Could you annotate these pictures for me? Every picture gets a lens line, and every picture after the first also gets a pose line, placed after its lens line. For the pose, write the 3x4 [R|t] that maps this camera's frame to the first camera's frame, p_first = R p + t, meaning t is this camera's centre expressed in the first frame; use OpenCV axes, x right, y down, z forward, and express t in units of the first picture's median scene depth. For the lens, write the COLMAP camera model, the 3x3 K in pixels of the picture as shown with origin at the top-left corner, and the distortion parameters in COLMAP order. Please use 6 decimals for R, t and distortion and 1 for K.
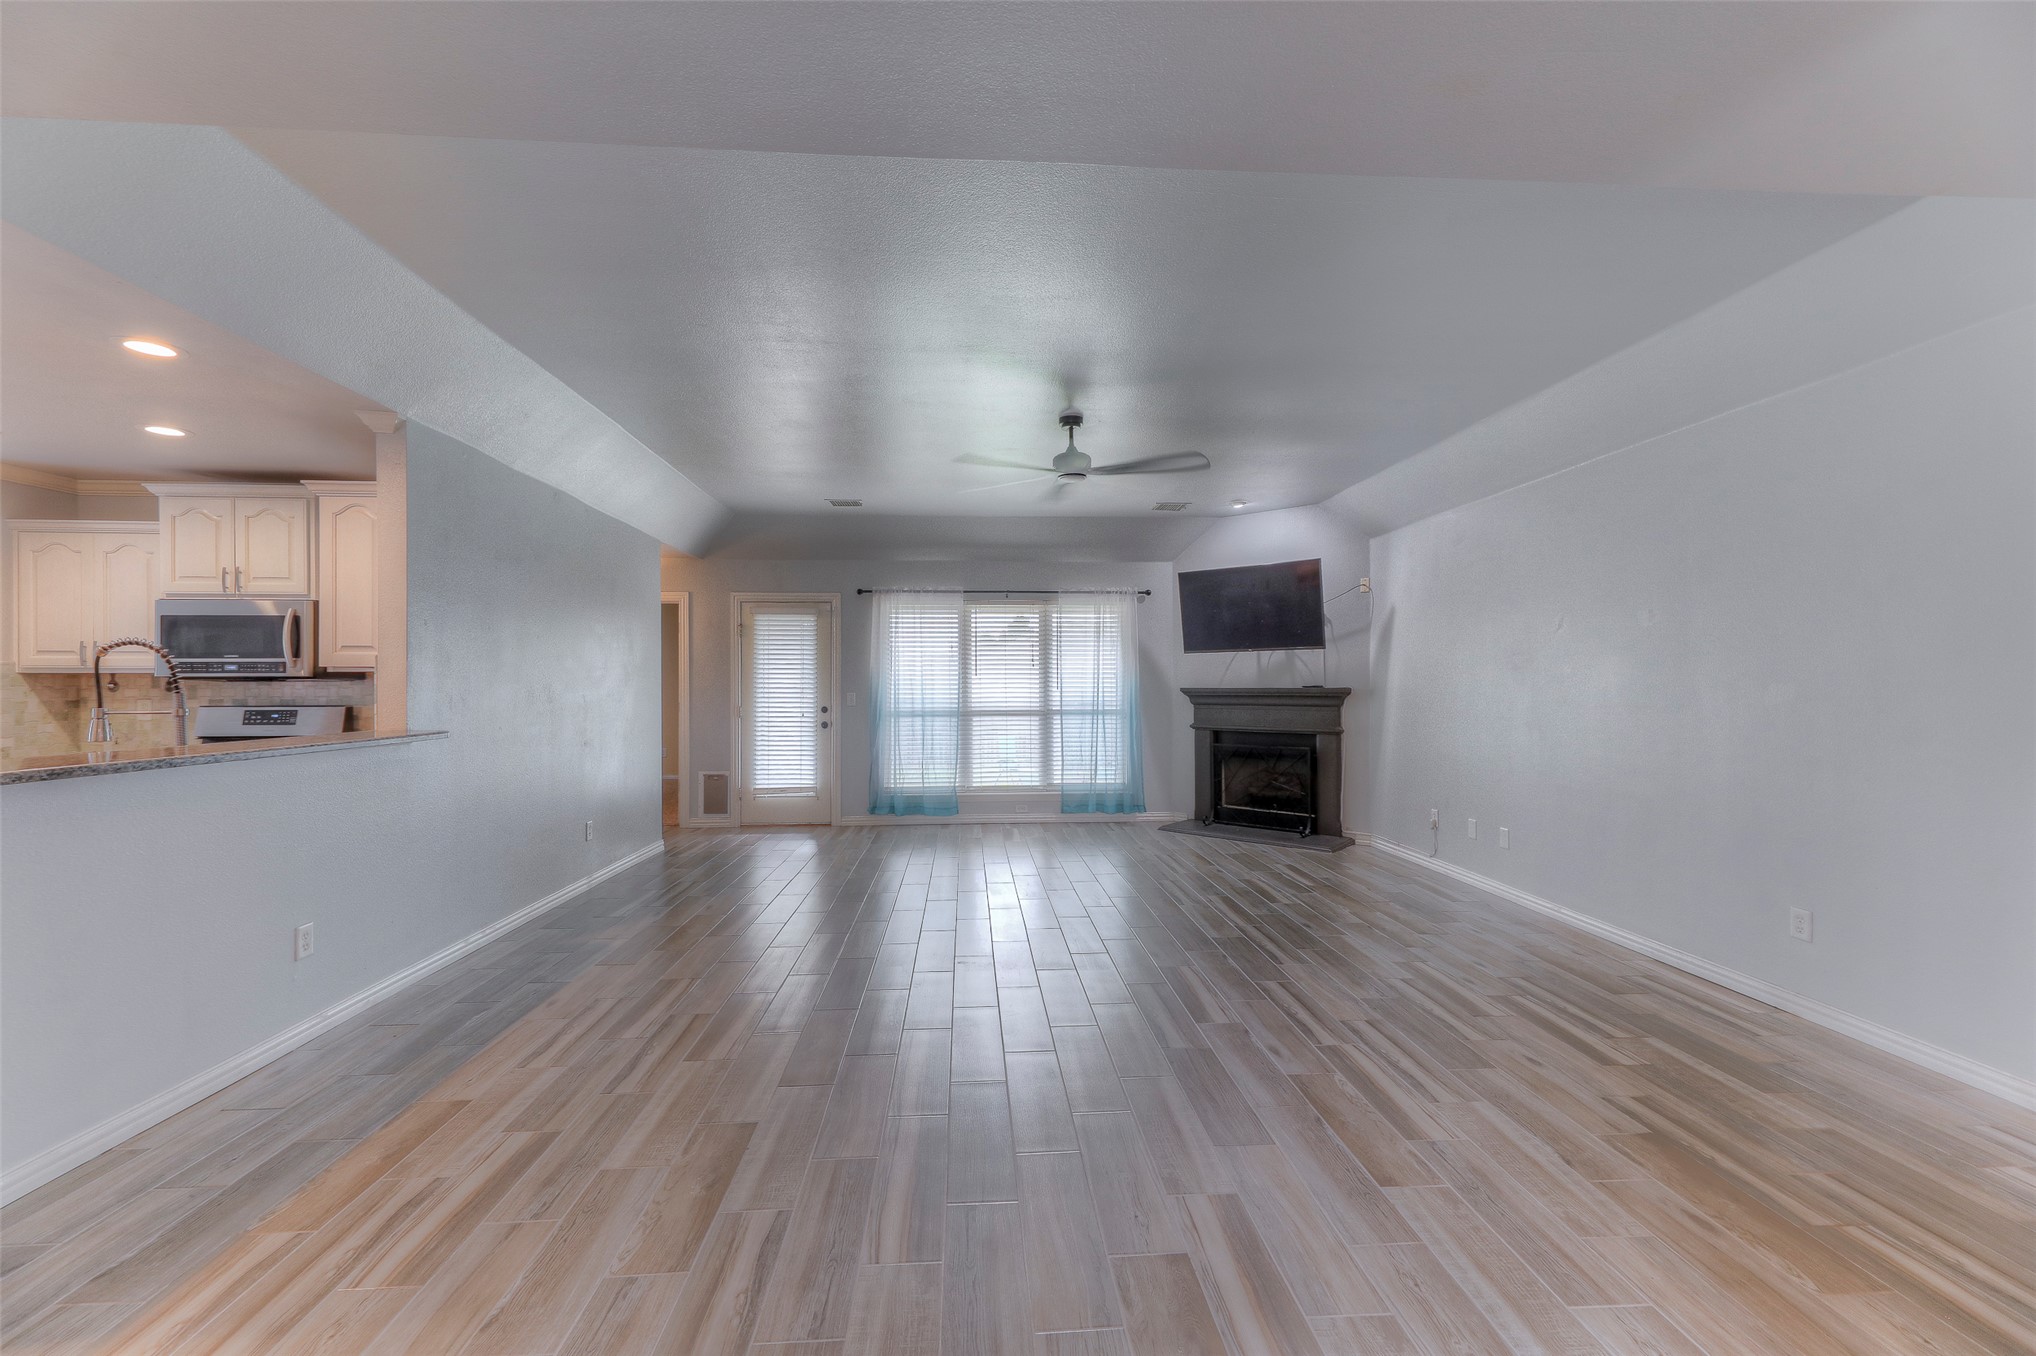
lens RADIAL K [[816.6, 0, 1005.4], [0, 816.6, 688.7], [0, 0, 1]] dist [0.006459, -0.001915]
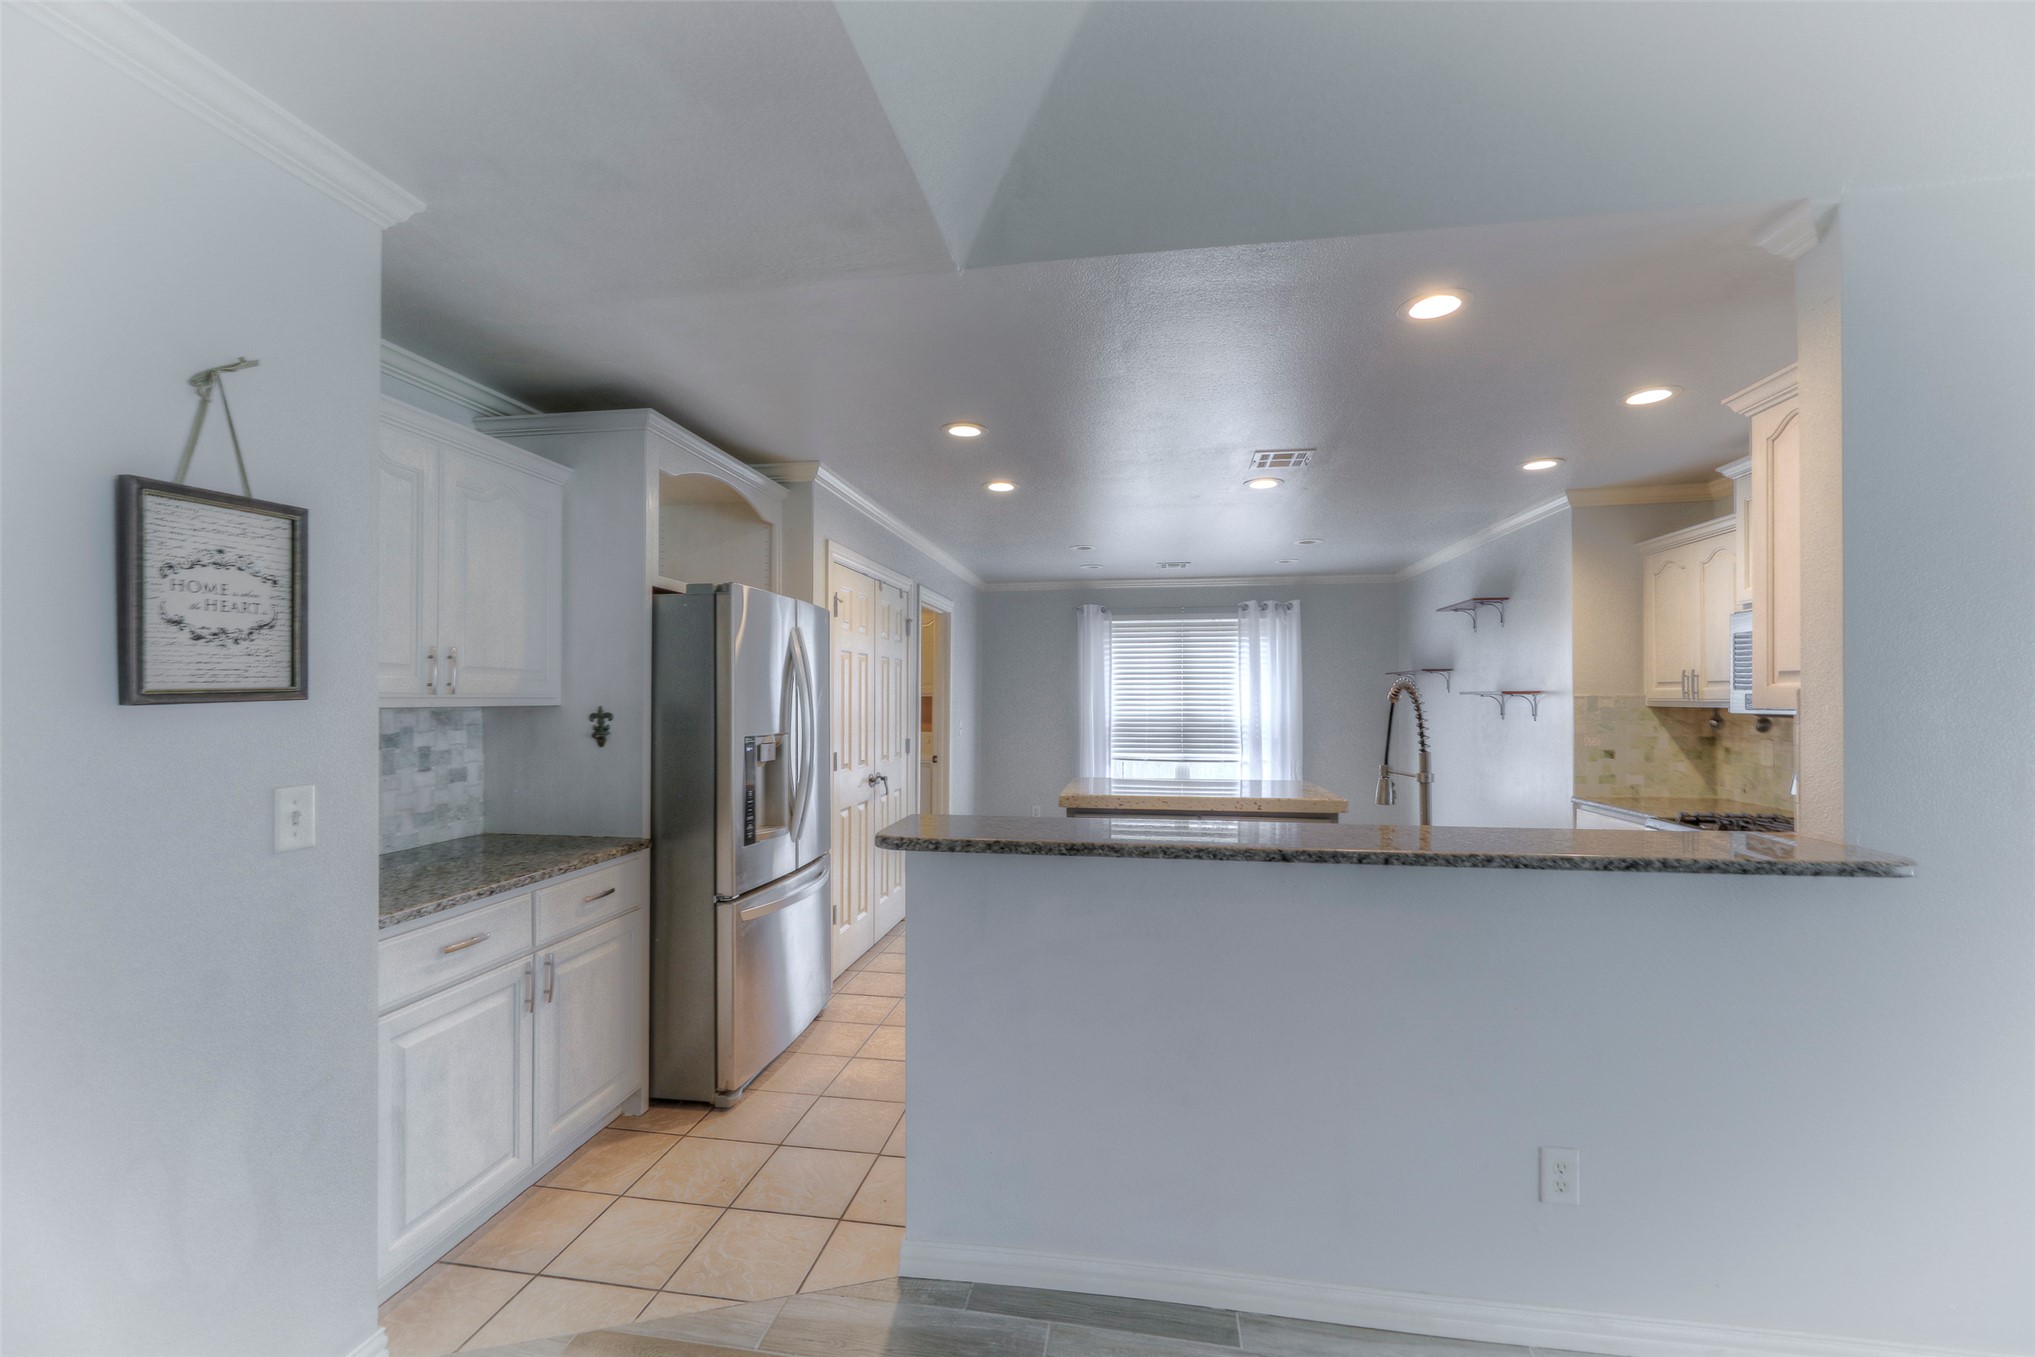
lens RADIAL K [[816.2, 0, 1011.9], [0, 816.2, 685.3], [0, 0, 1]] dist [0.006459, -0.001915]
pose [[-0.229175, -0.012052, -0.973311, -0.078559], [-0.004351, 0.999926, -0.011357, -0.019767], [0.973375, 0.001632, -0.229211, 0.337759]]
